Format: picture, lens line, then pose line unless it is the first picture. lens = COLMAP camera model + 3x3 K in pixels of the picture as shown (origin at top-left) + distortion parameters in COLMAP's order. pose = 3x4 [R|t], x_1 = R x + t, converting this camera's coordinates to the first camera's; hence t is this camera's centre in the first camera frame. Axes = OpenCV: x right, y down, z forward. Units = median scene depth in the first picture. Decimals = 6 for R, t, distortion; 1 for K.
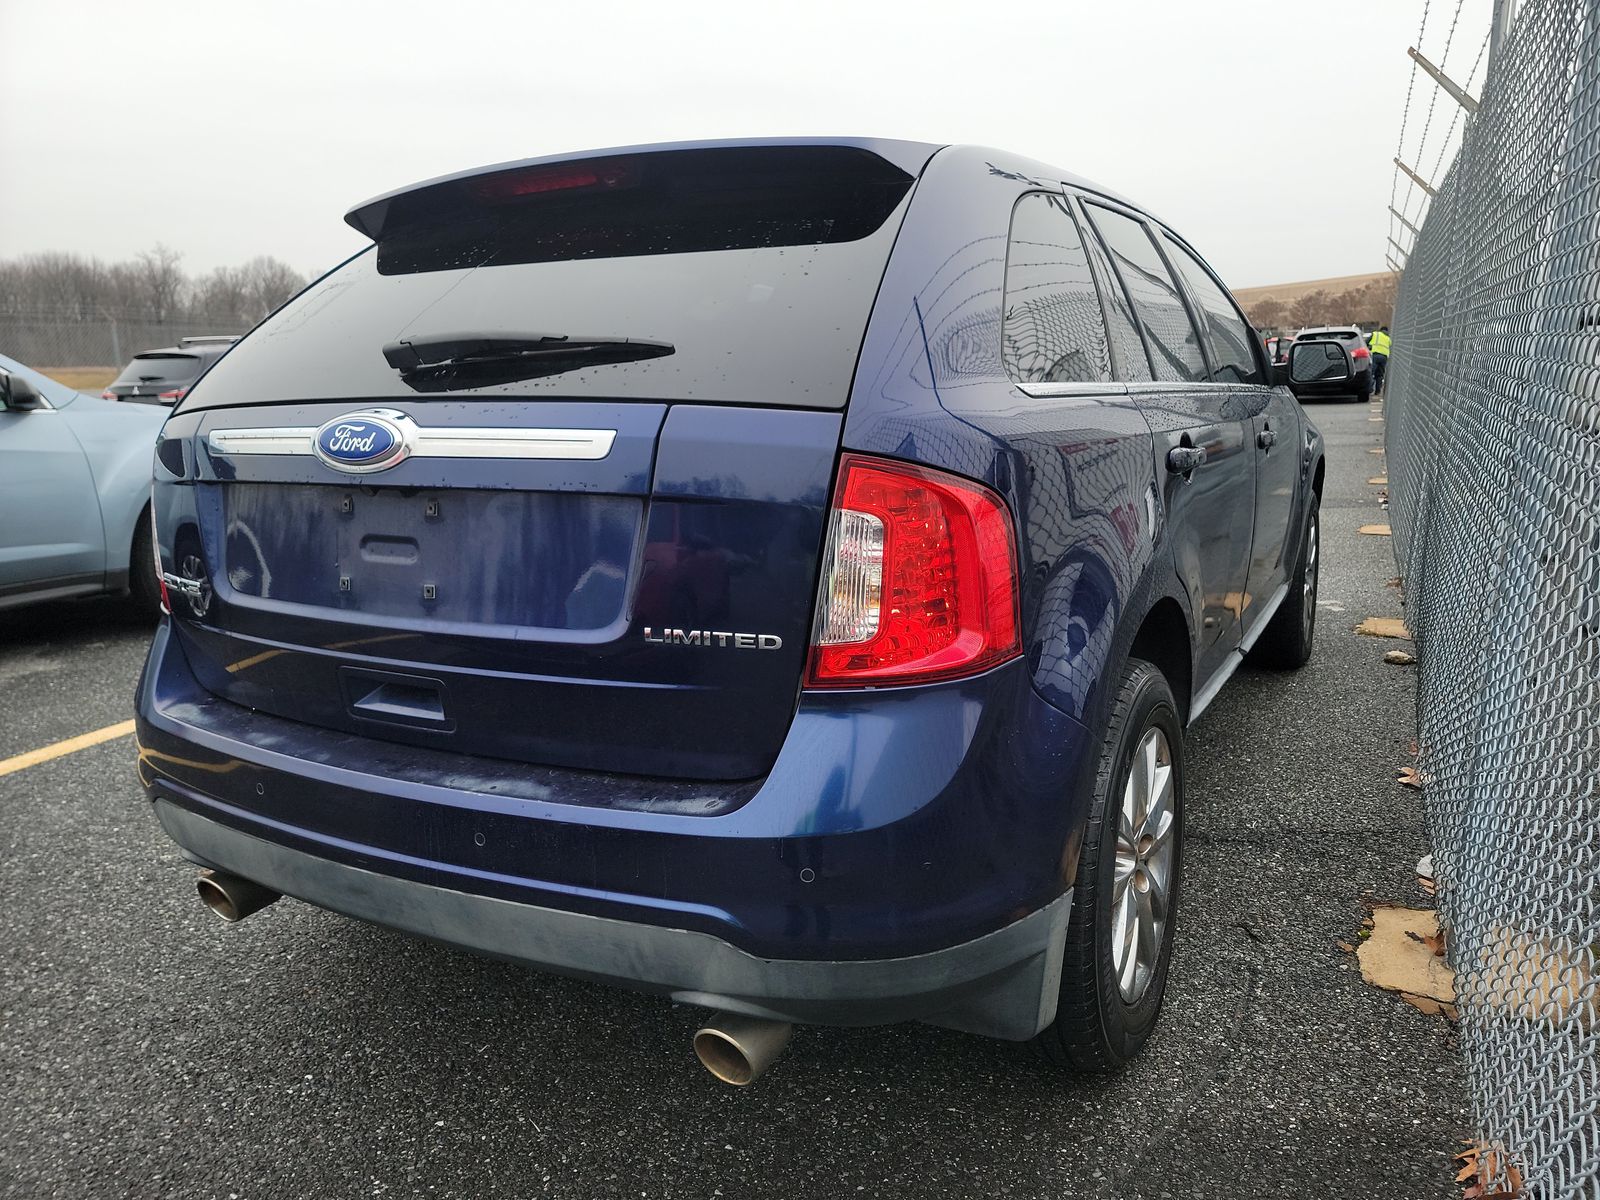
lens RADIAL K [[1133.9, 0, 790.5], [0, 1133.9, 599.6], [0, 0, 1]] dist [0.069971, -0.056213]
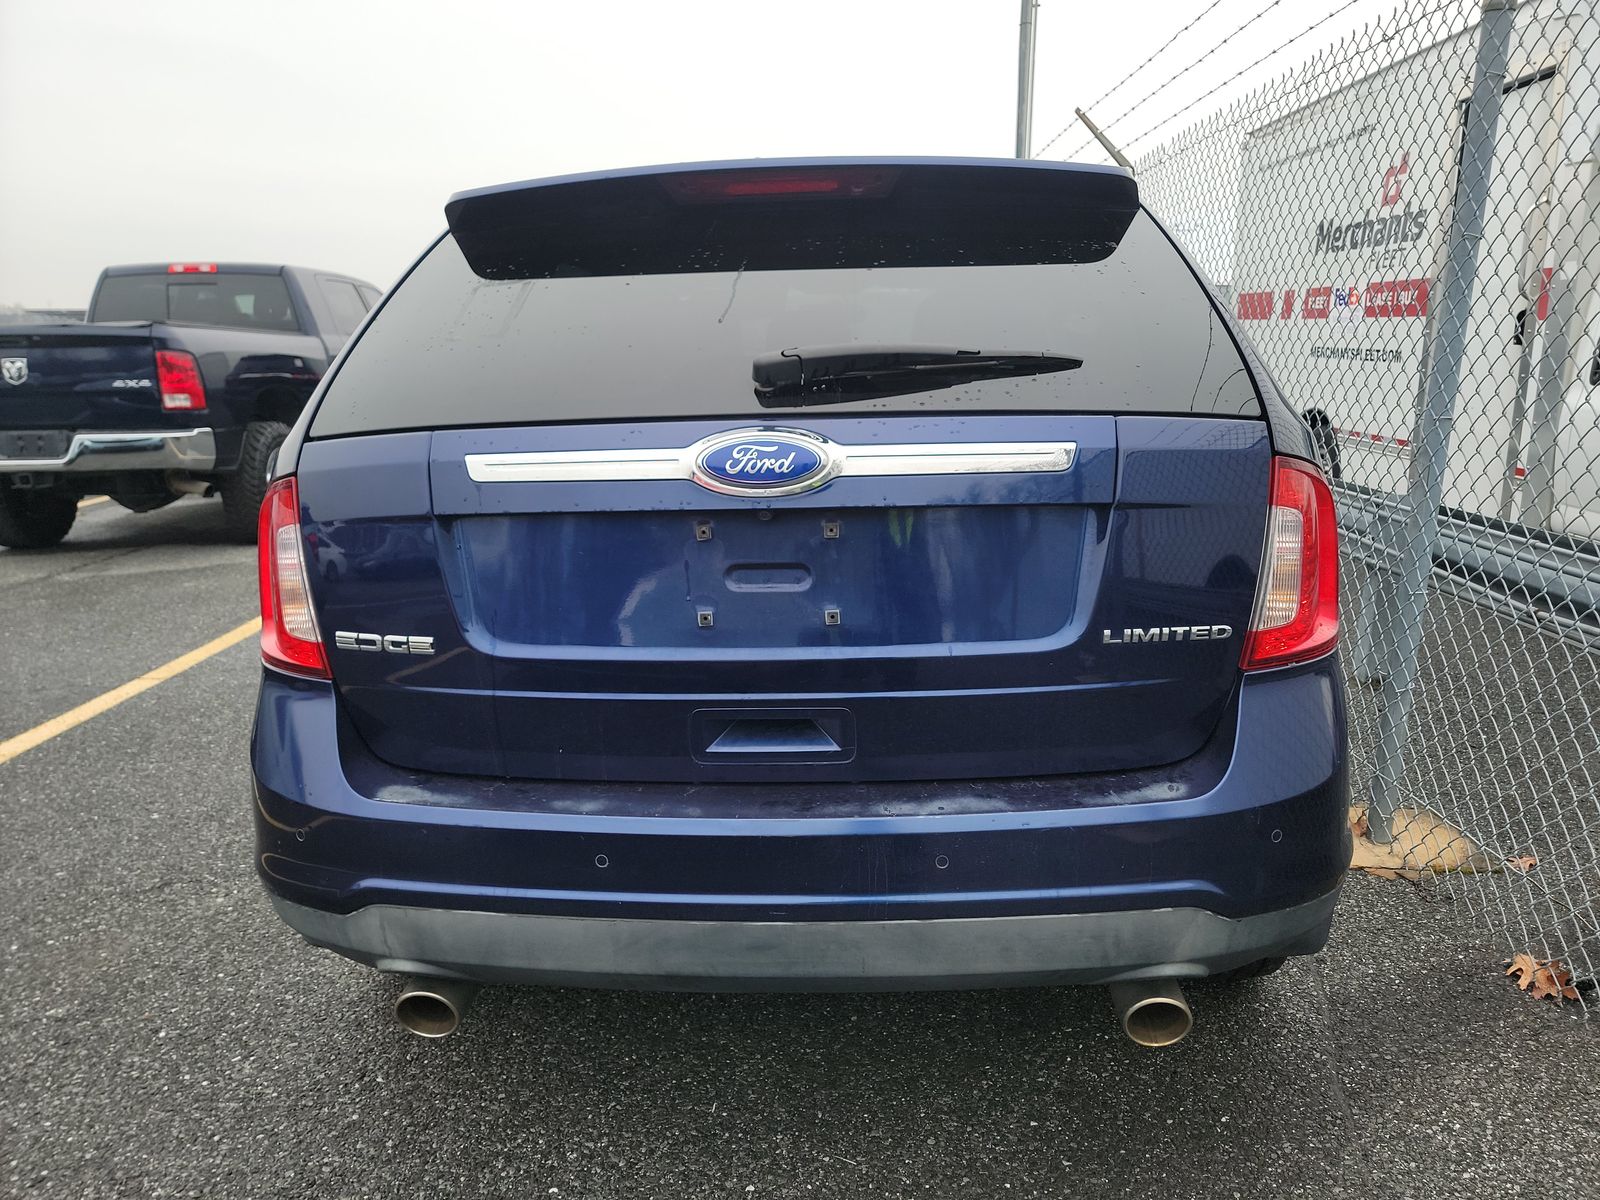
lens RADIAL K [[1133.9, 0, 798.8], [0, 1133.9, 606.1], [0, 0, 1]] dist [0.069971, -0.056213]
pose [[0.899274, -0.085212, 0.429005, -0.802748], [0.082253, 0.996286, 0.025472, -0.045858], [-0.429582, 0.012380, 0.902943, 0.168488]]
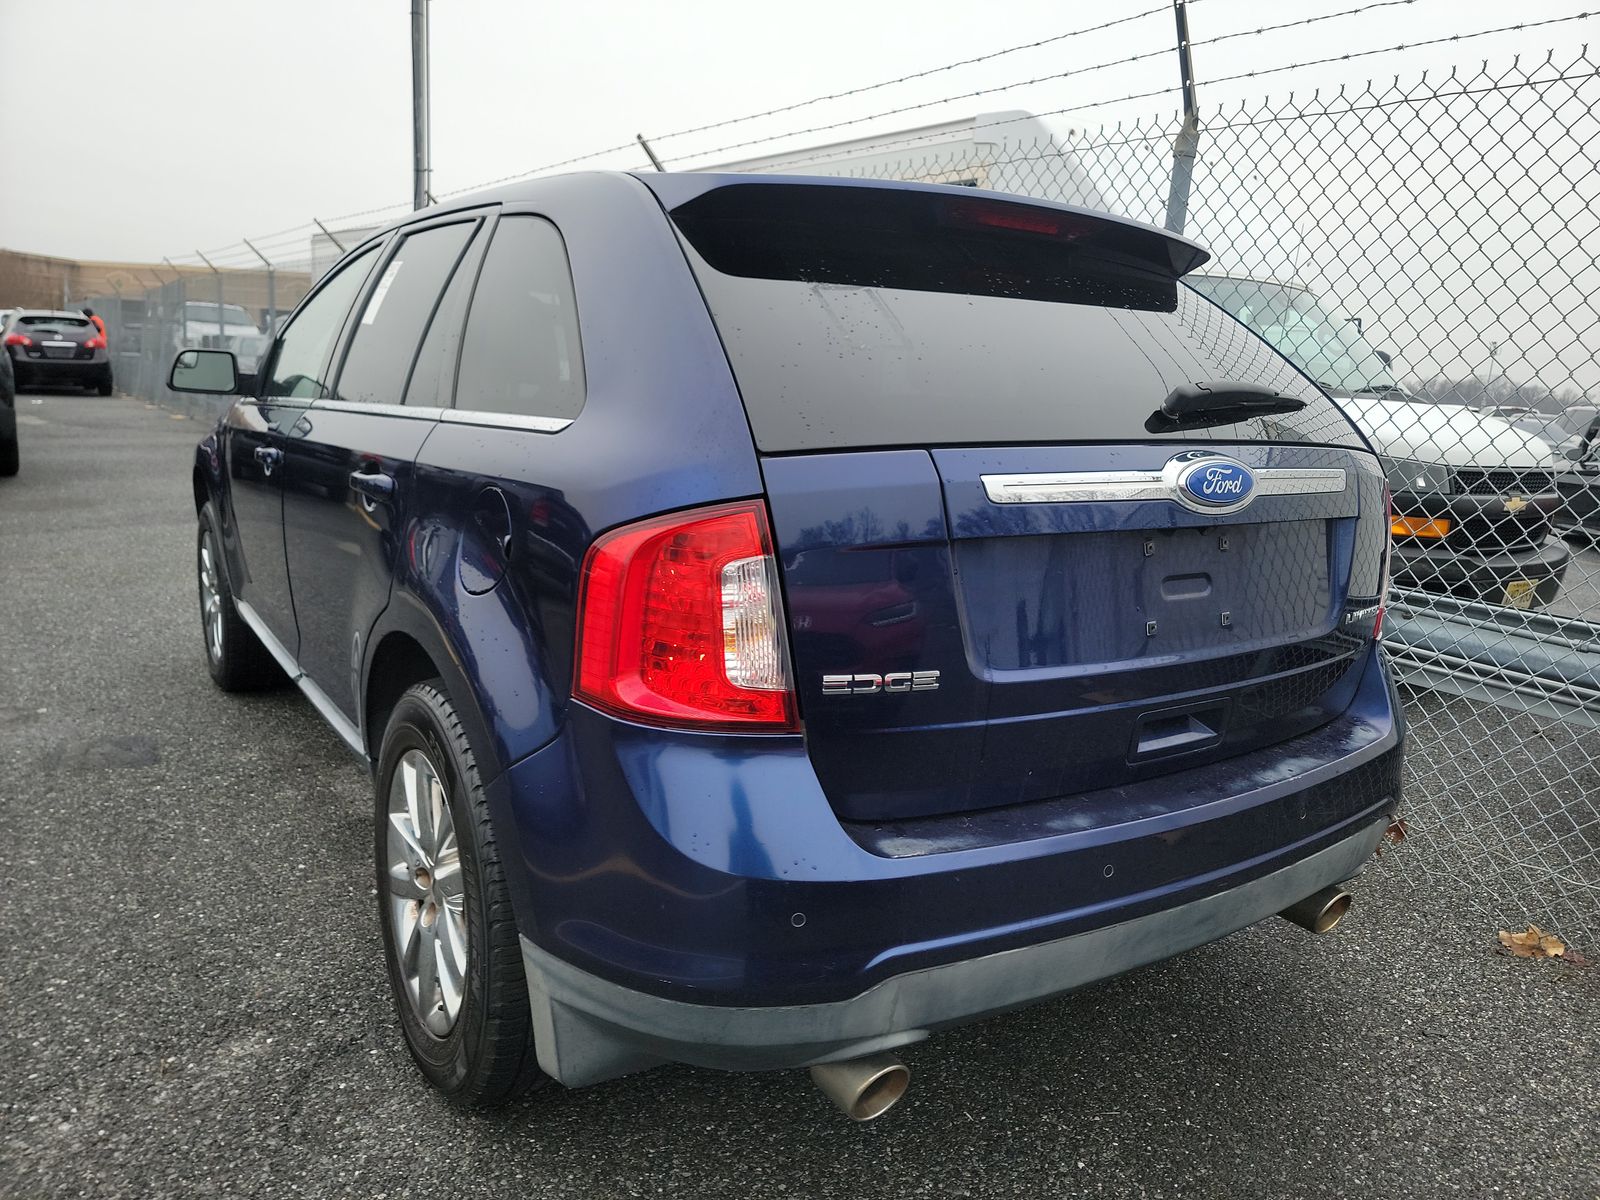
lens RADIAL K [[1133.9, 0, 809.4], [0, 1133.9, 592.5], [0, 0, 1]] dist [0.069971, -0.056213]
pose [[0.435737, -0.118823, 0.892196, -1.571546], [0.114479, 0.990514, 0.076007, -0.171804], [-0.892764, 0.069019, 0.445206, 0.931358]]
